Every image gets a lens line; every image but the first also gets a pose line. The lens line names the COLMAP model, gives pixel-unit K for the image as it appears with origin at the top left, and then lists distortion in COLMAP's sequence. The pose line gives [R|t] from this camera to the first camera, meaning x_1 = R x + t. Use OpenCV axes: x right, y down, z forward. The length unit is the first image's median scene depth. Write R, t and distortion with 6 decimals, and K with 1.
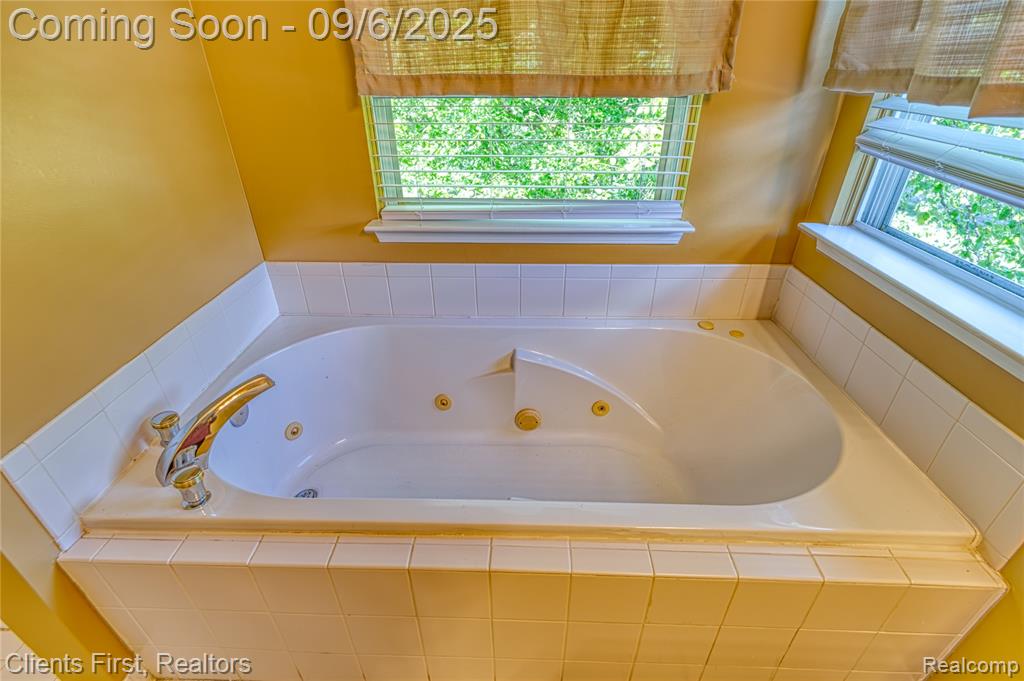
lens RADIAL K [[466.3, 0, 512.0], [0, 466.3, 340.5], [0, 0, 1]] dist [0.001512, 0.000482]
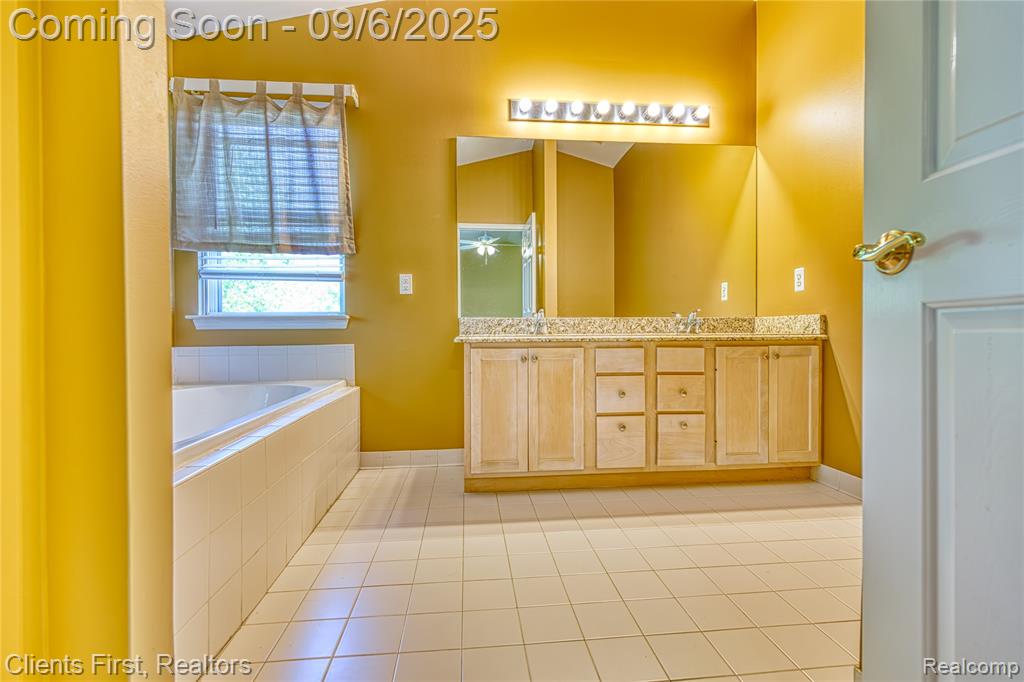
lens RADIAL K [[466.3, 0, 512.0], [0, 466.3, 341.0], [0, 0, 1]] dist [0.001512, 0.000482]
pose [[-0.128935, -0.003411, 0.991647, -1.576447], [0.506463, 0.859512, 0.068808, 0.407039], [-0.852567, 0.511105, -0.109094, 0.221701]]
